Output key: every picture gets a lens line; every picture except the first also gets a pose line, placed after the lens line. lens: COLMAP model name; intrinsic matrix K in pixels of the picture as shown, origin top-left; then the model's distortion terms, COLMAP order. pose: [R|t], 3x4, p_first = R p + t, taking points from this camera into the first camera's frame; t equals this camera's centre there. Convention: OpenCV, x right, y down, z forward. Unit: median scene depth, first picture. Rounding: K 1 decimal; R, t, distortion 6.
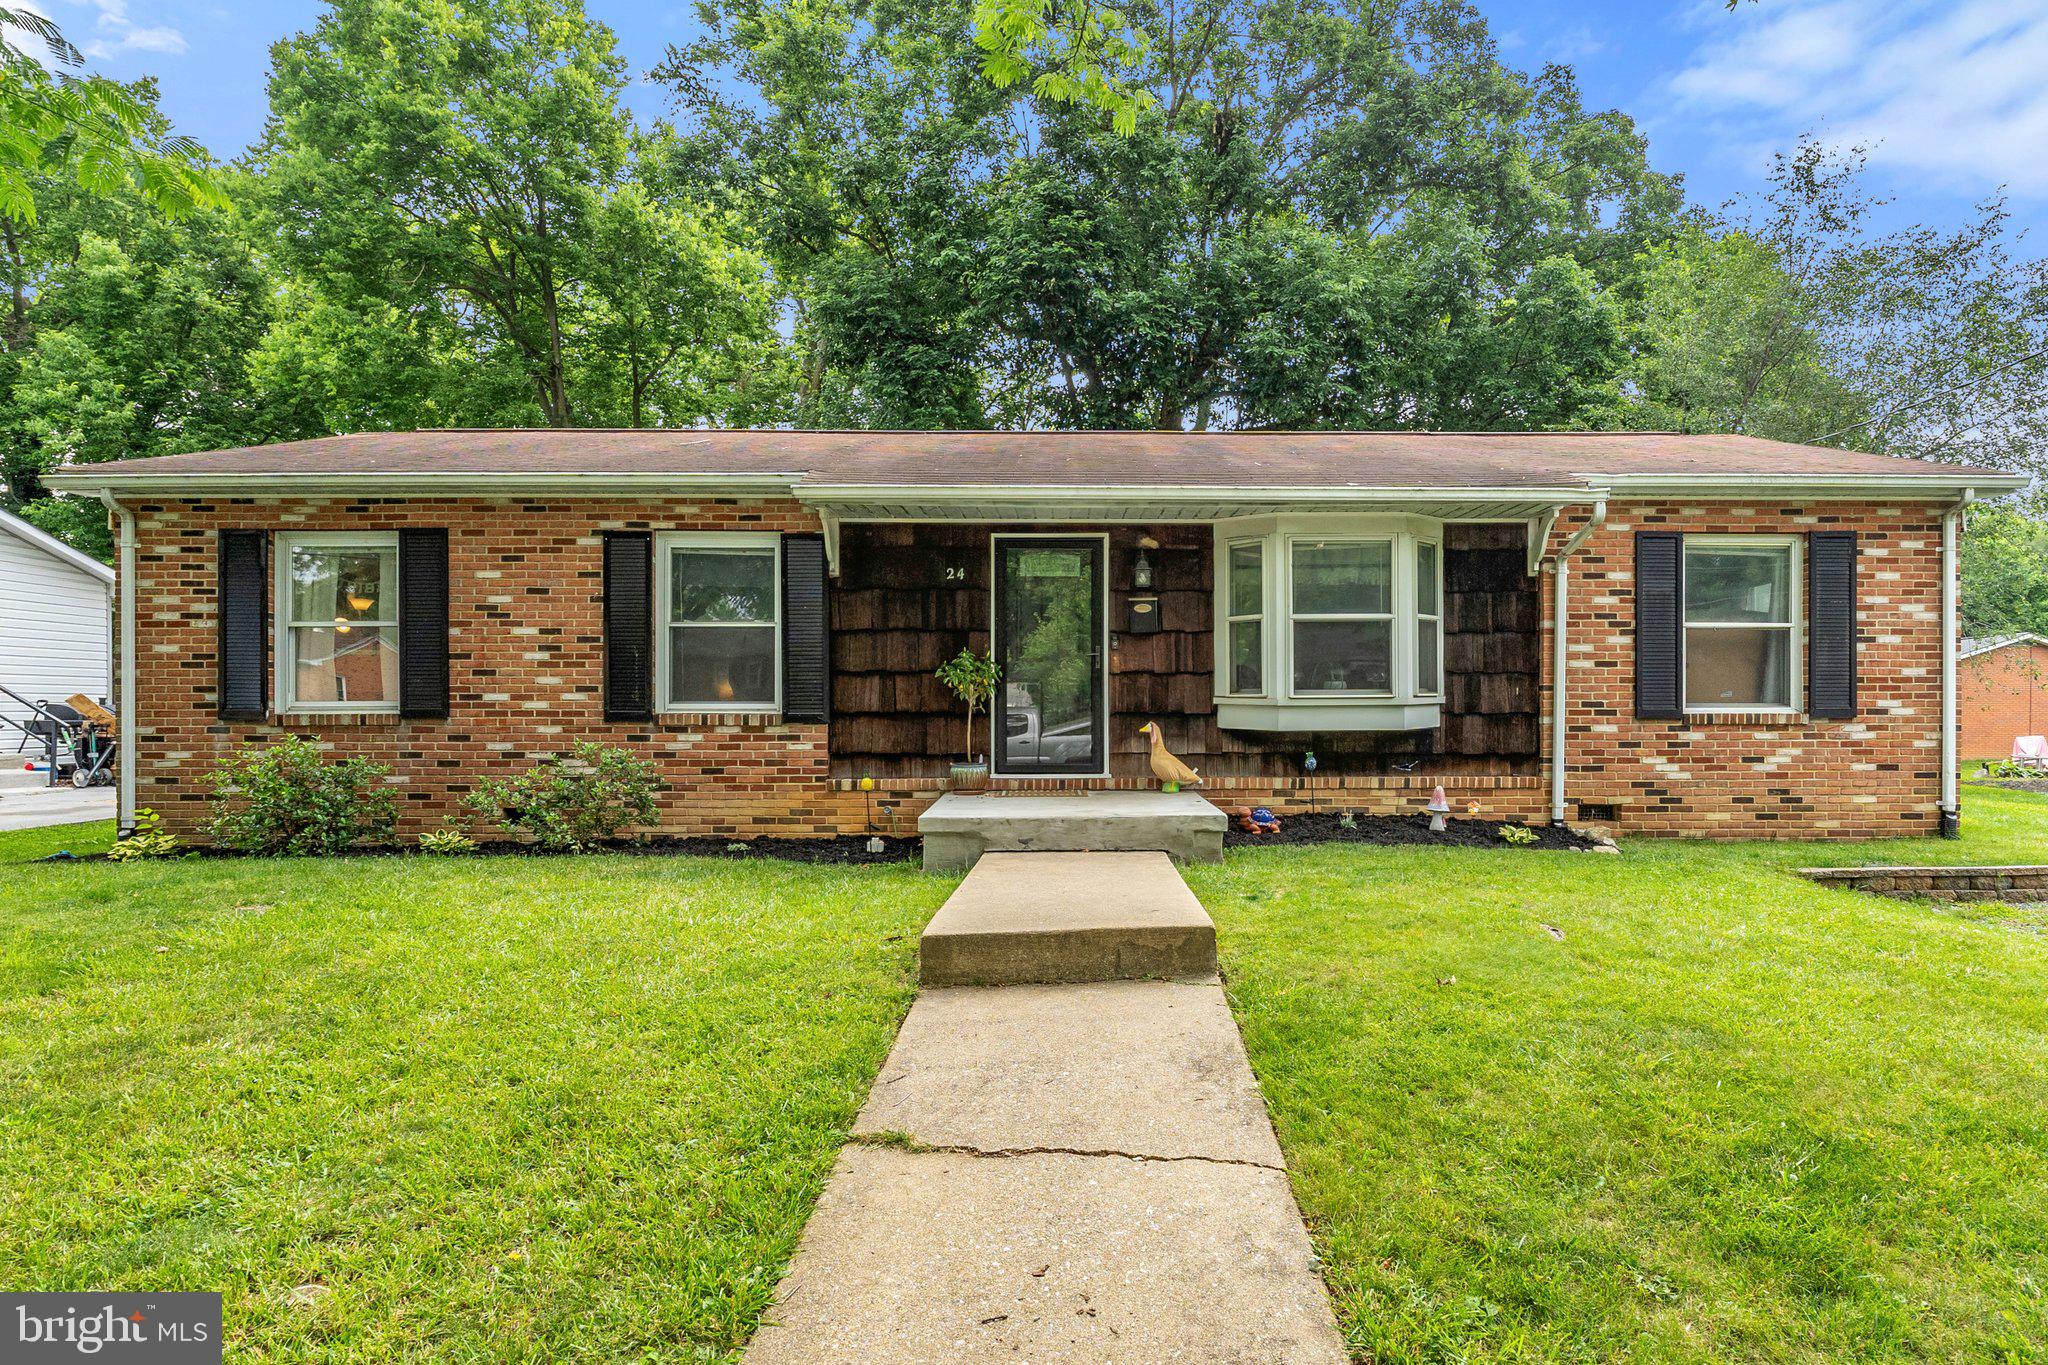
lens RADIAL K [[1087.5, 0, 1027.6], [0, 1087.5, 721.2], [0, 0, 1]] dist [-0.004795, -0.001928]
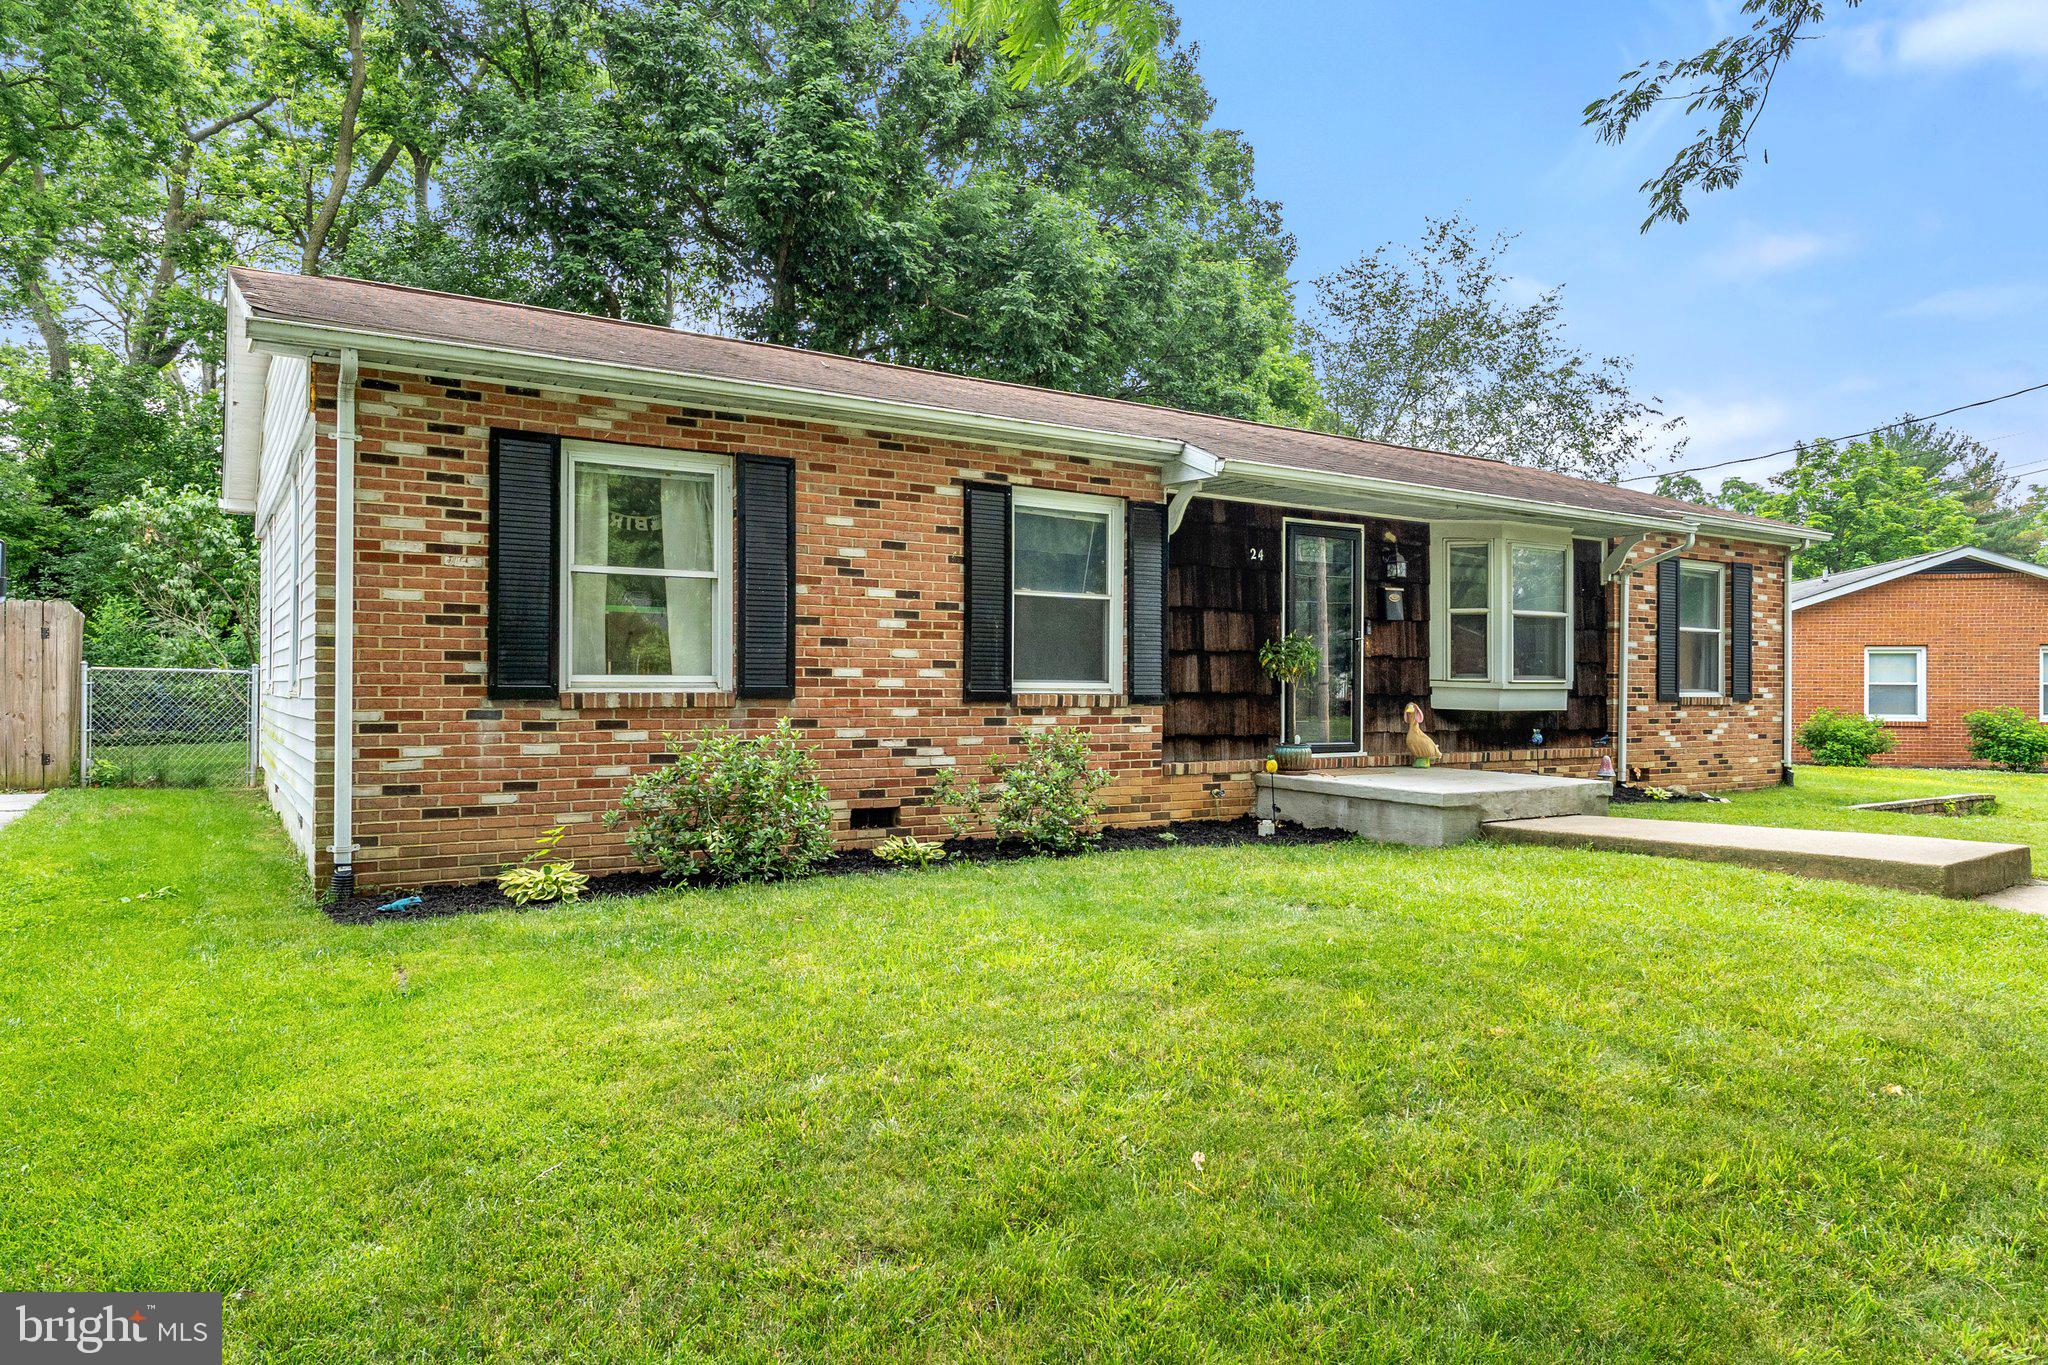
lens RADIAL K [[1262.1, 0, 1012.5], [0, 1262.1, 697.6], [0, 0, 1]] dist [-0.009008, 0.001306]
pose [[0.854780, 0.002565, 0.518984, -0.866640], [-0.001953, 0.999997, -0.001725, -0.002060], [-0.518986, 0.000461, 0.854782, 0.127720]]
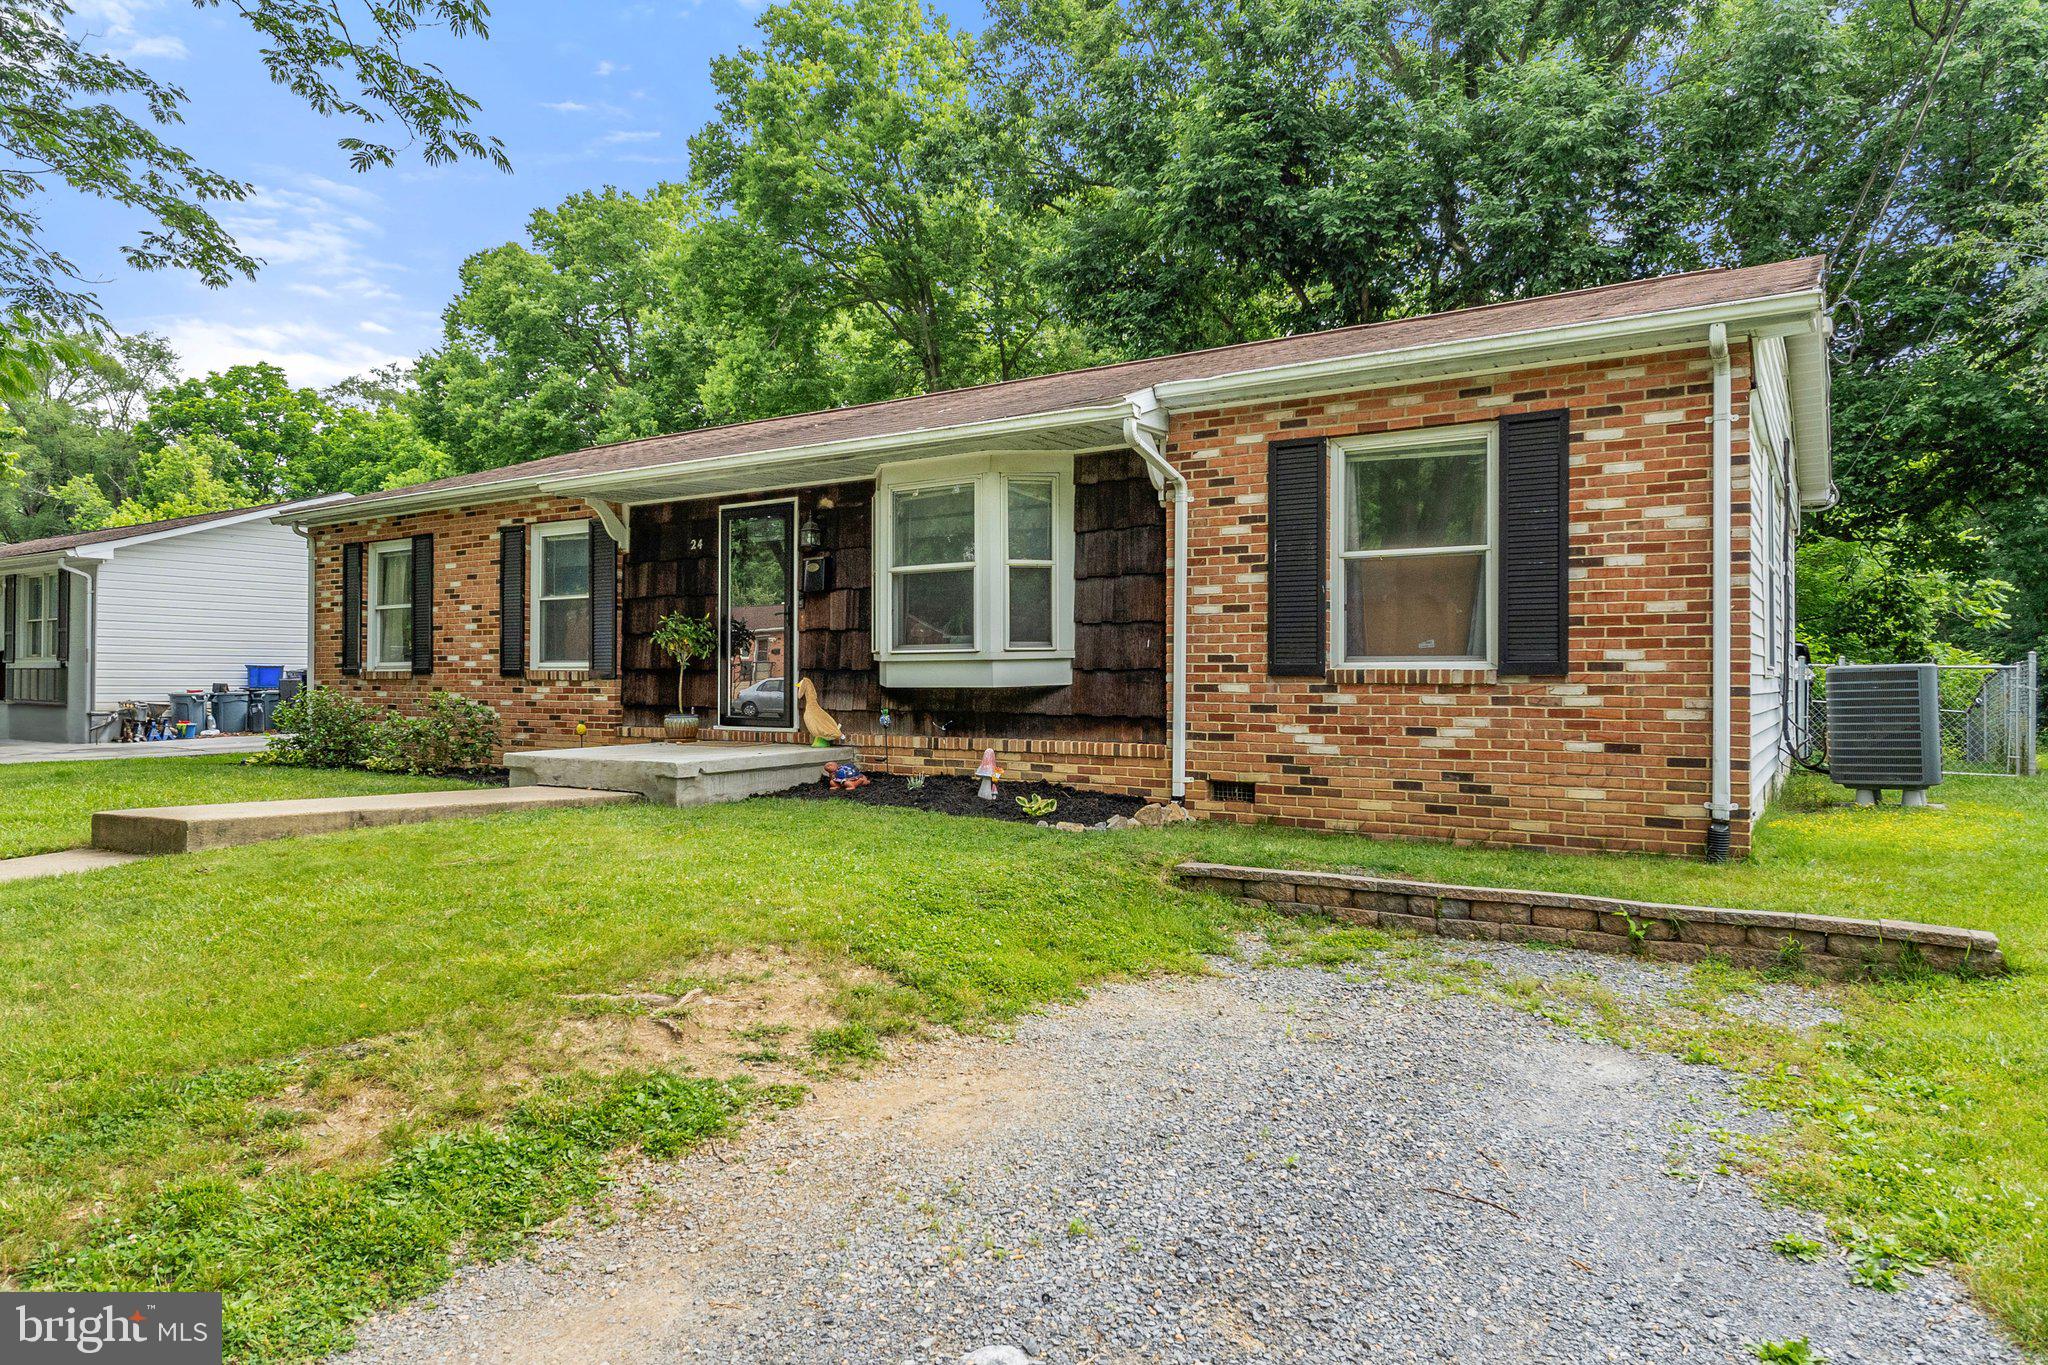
lens RADIAL K [[1262.1, 0, 1018.4], [0, 1262.1, 667.3], [0, 0, 1]] dist [-0.009008, 0.001306]
pose [[0.818833, -0.002058, -0.574028, 0.950573], [-0.004164, 0.999946, -0.009525, 0.000804], [0.574017, 0.010190, 0.818780, 0.135702]]
